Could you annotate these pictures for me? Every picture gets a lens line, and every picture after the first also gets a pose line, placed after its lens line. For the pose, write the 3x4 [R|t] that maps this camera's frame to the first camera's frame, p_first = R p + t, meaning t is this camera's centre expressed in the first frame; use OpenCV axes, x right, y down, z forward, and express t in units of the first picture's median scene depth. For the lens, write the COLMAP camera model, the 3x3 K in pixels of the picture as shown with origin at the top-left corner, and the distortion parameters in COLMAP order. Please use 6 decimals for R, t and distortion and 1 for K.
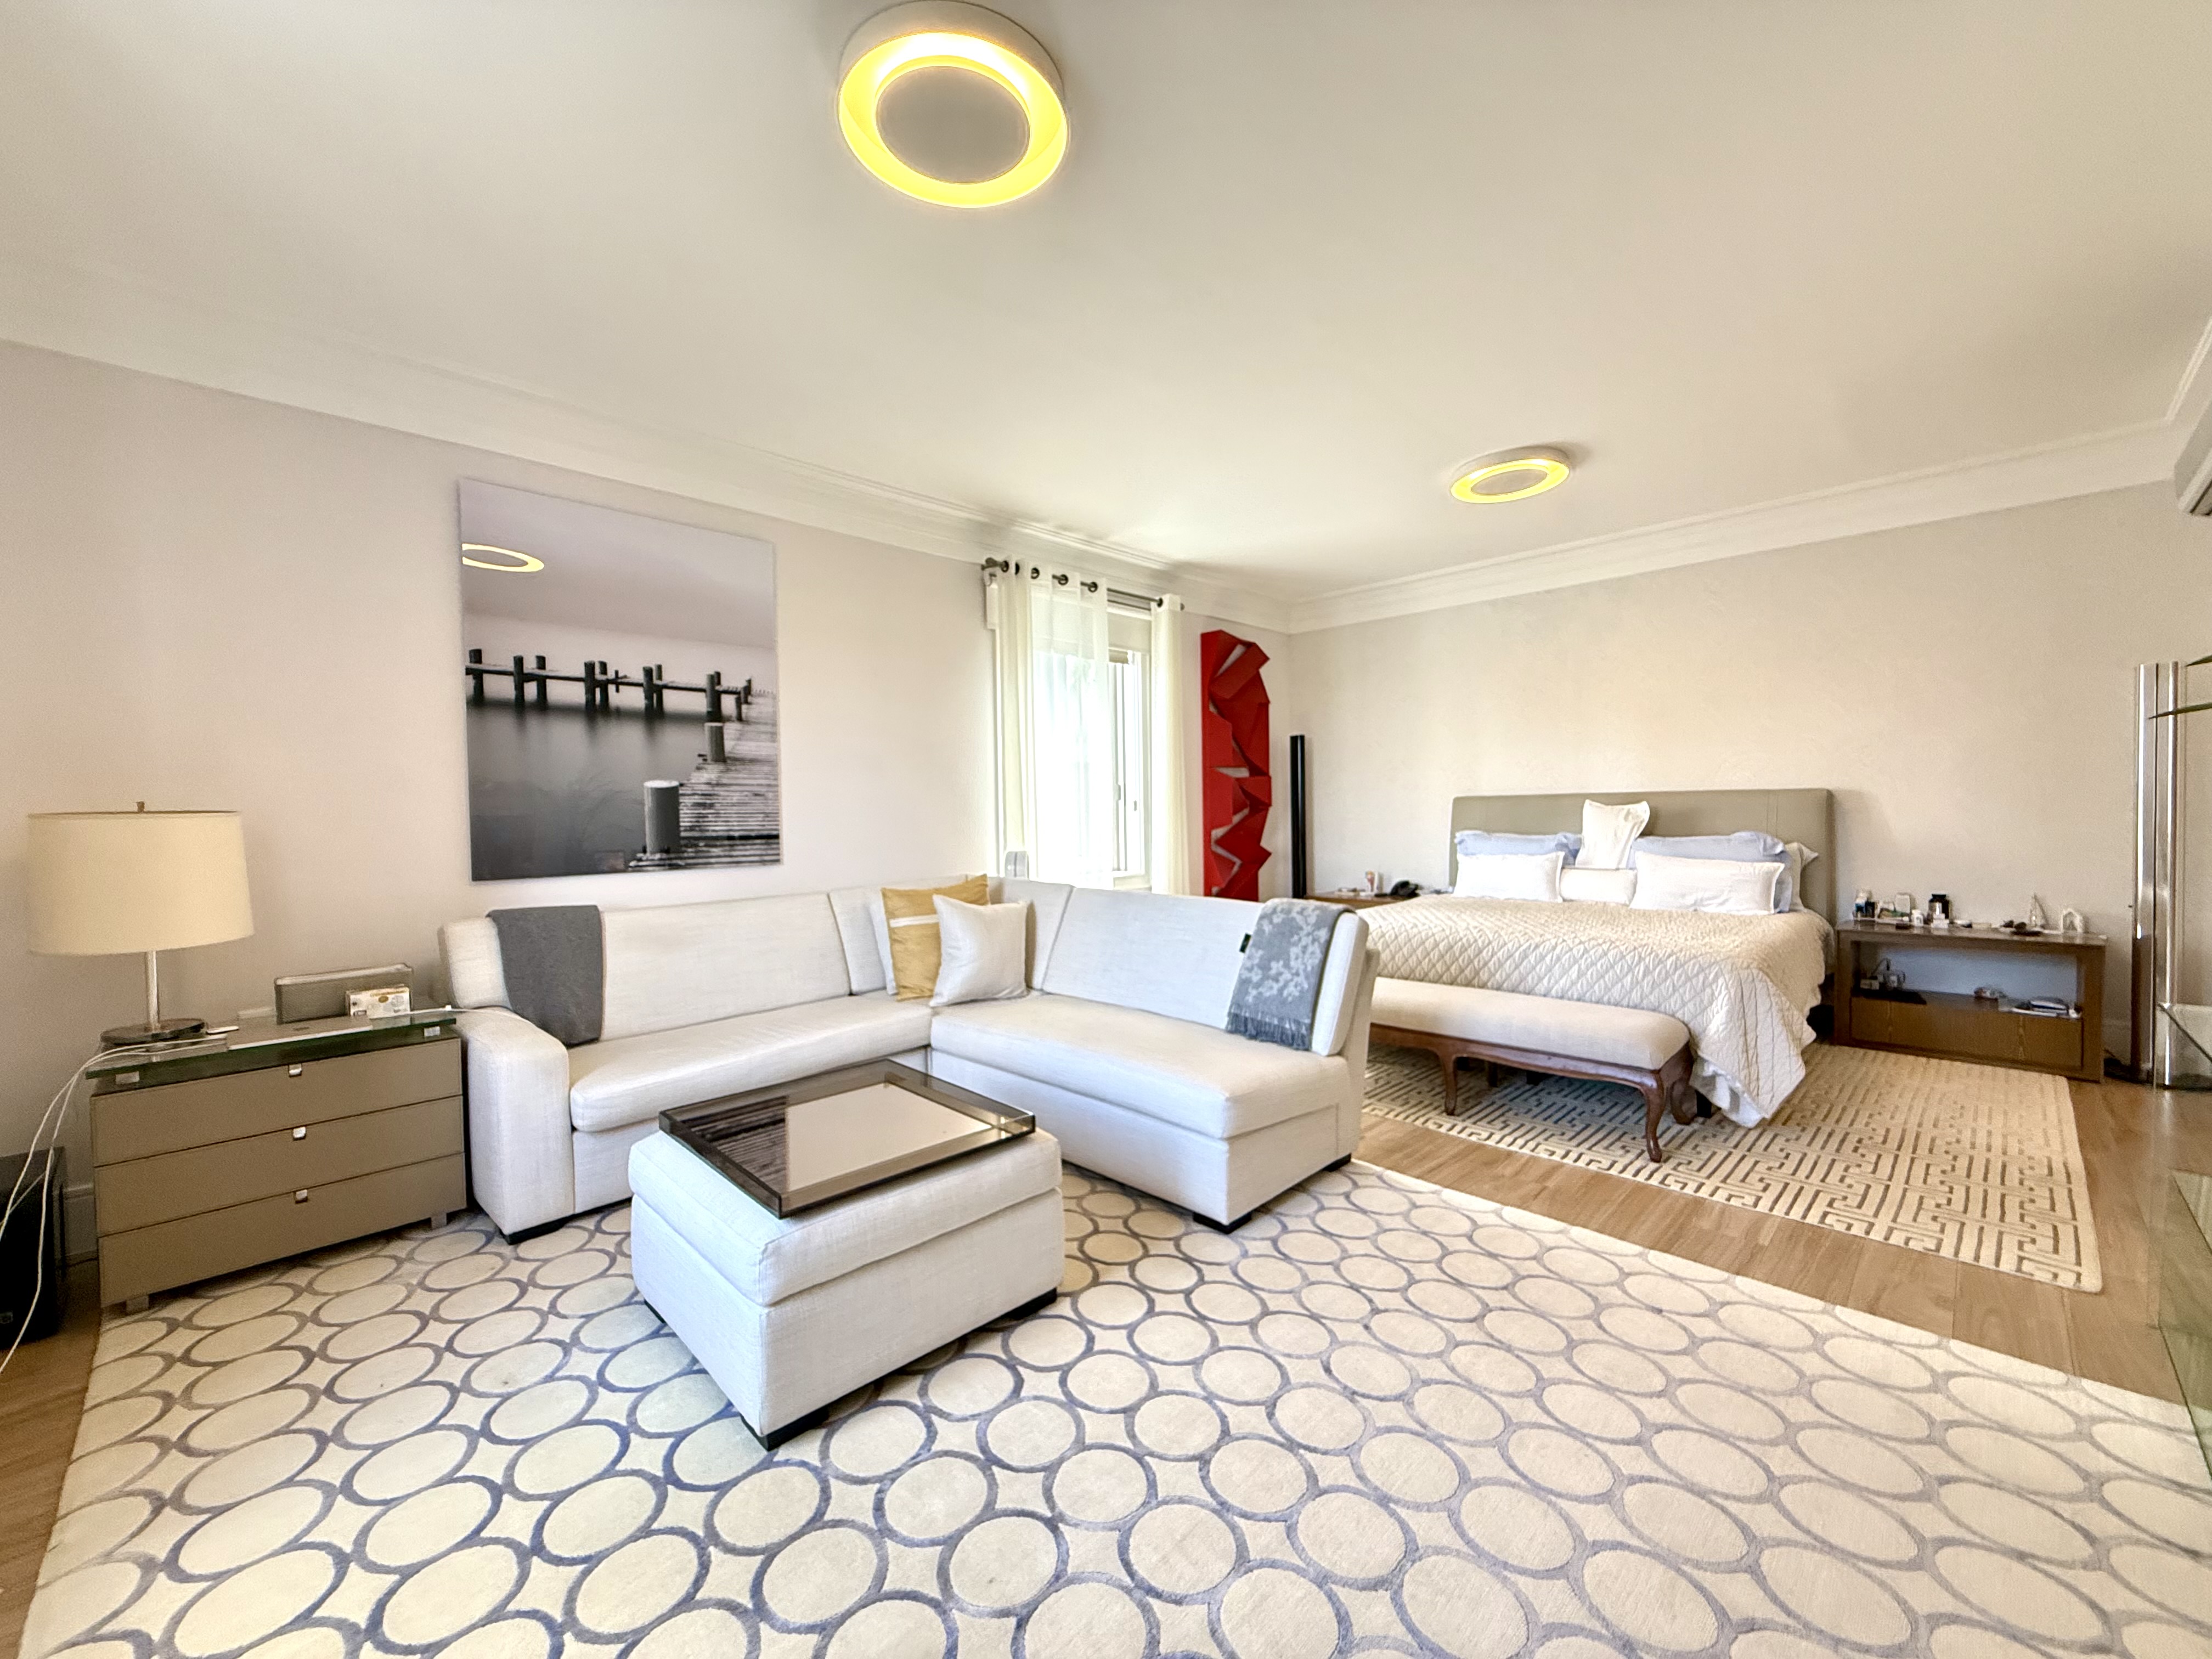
lens RADIAL K [[885.0, 0, 1107.0], [0, 885.0, 829.1], [0, 0, 1]] dist [0.000503, -0.000334]
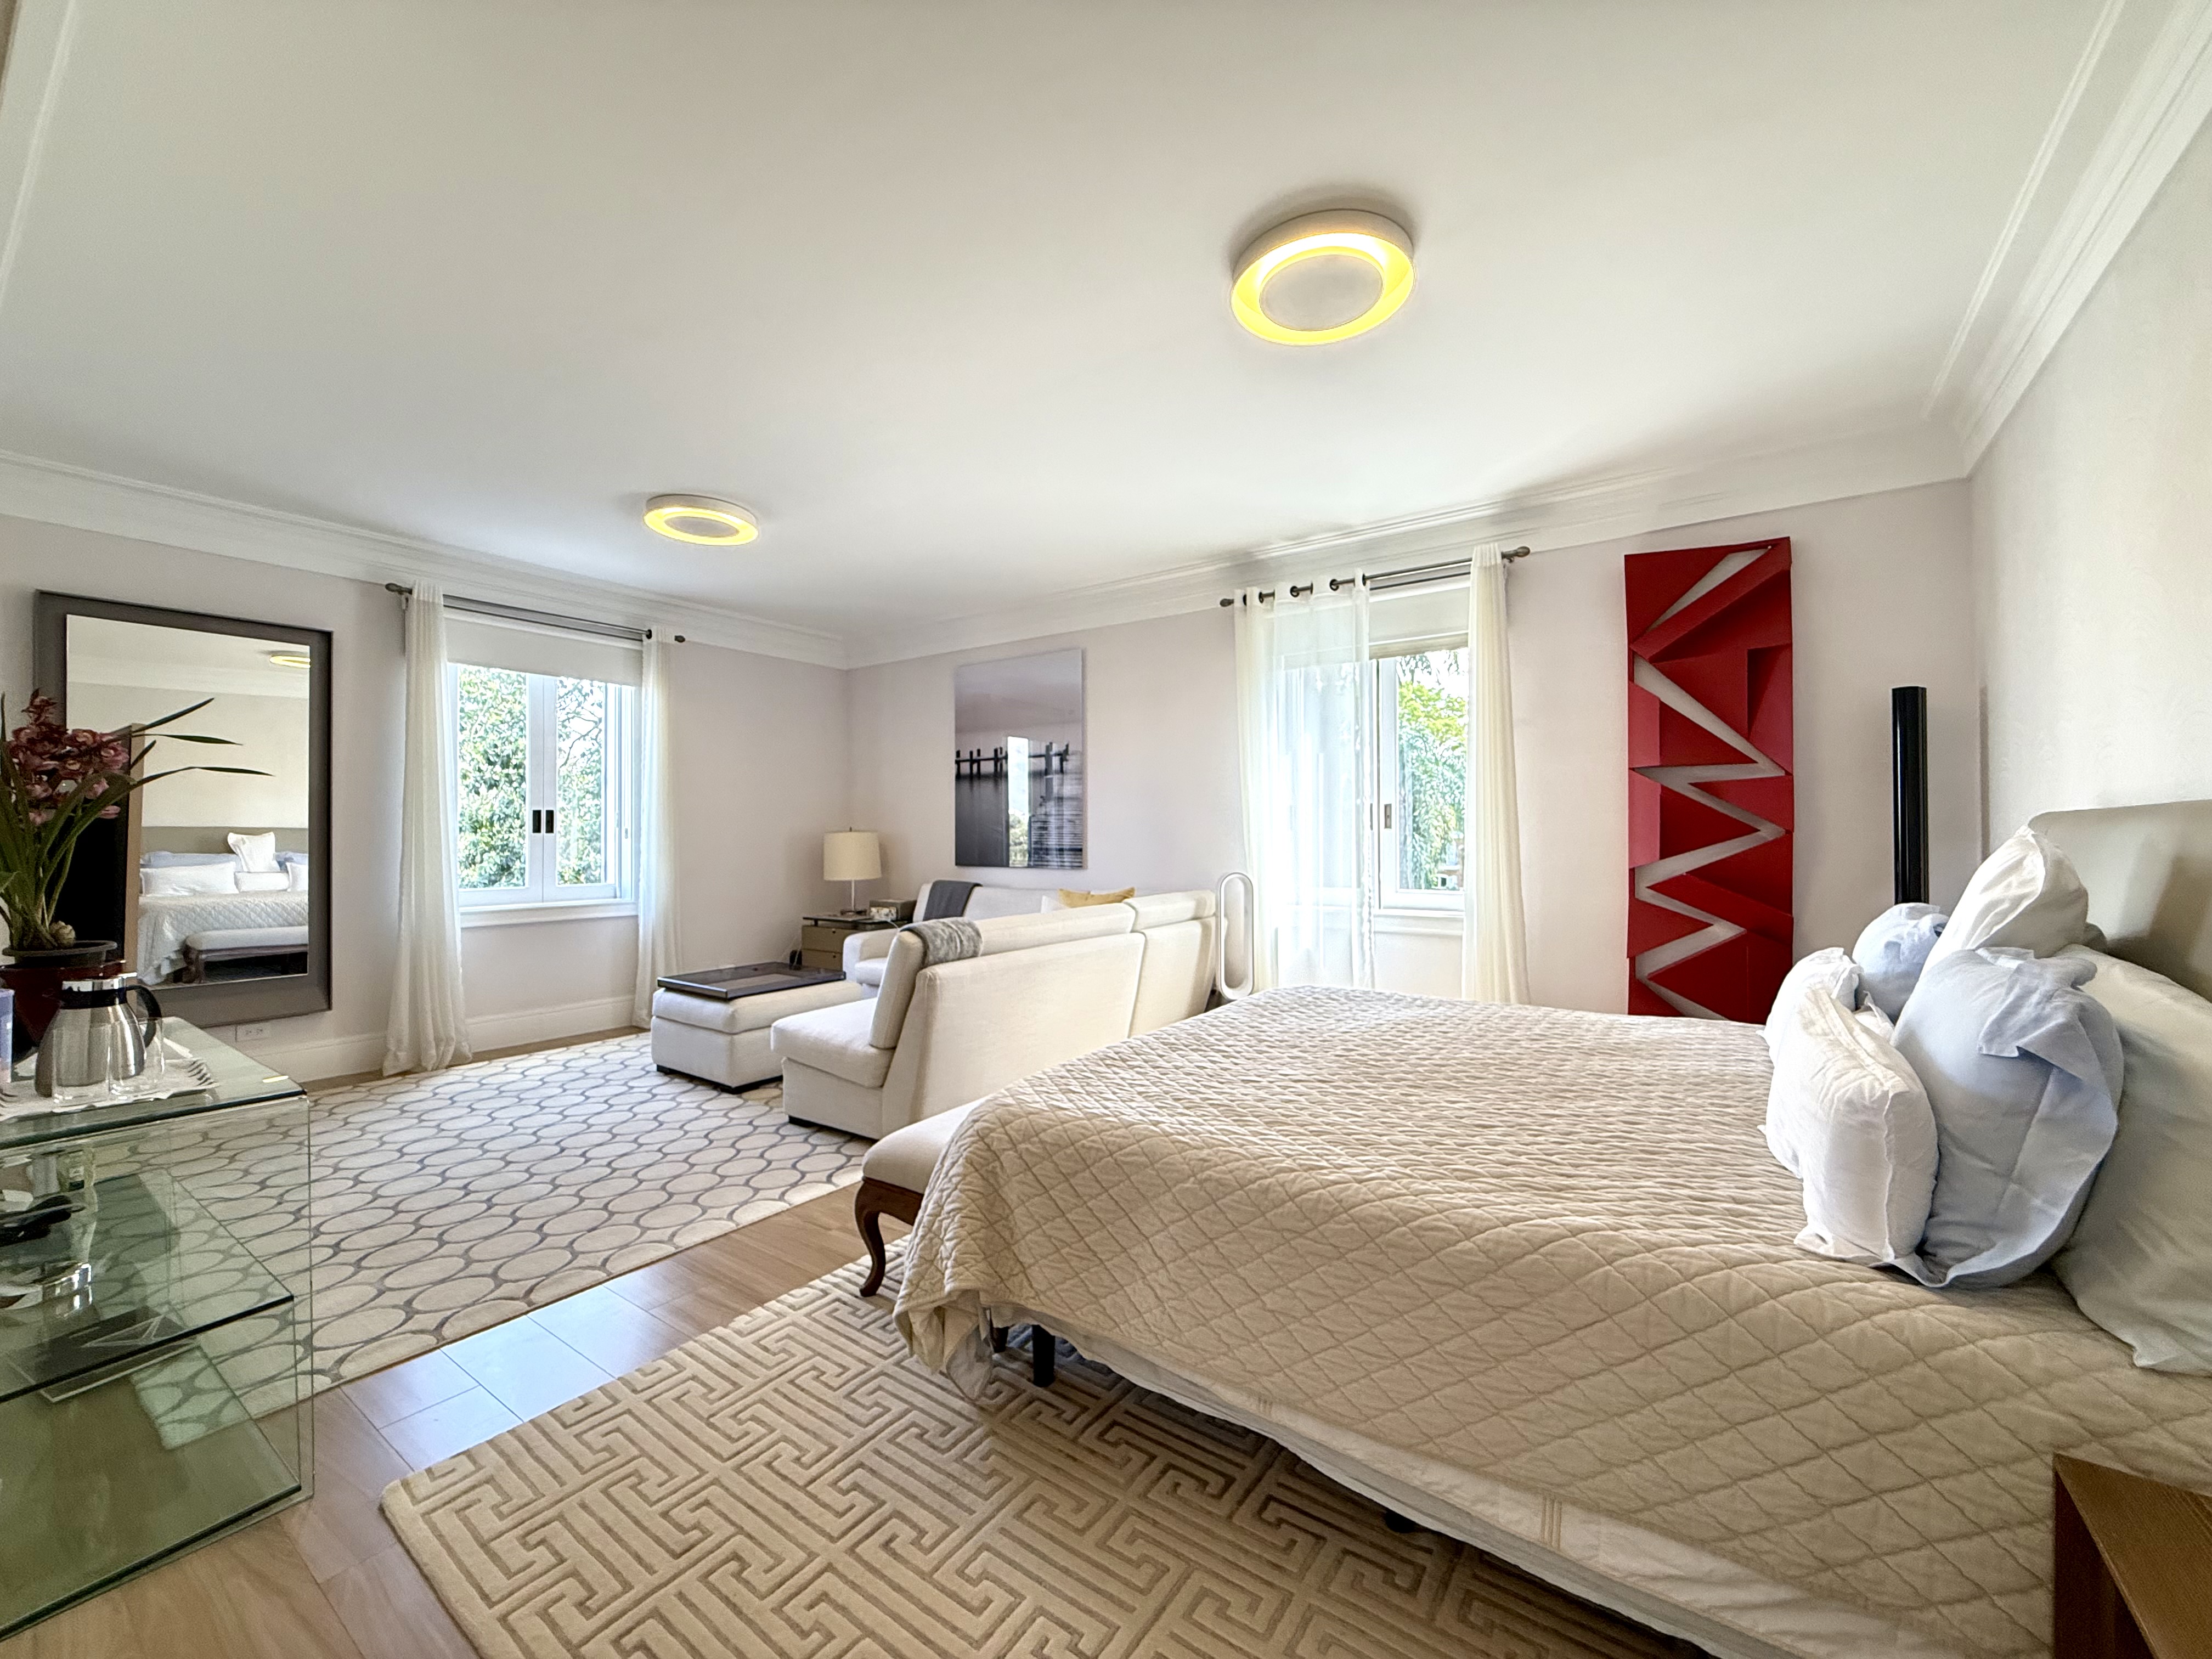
lens RADIAL K [[885.0, 0, 1104.1], [0, 885.0, 827.1], [0, 0, 1]] dist [0.000503, -0.000334]
pose [[0.163620, 0.009929, -0.986474, 1.127272], [-0.018882, 0.999798, 0.006931, -0.041941], [0.986343, 0.017492, 0.163774, 0.846738]]
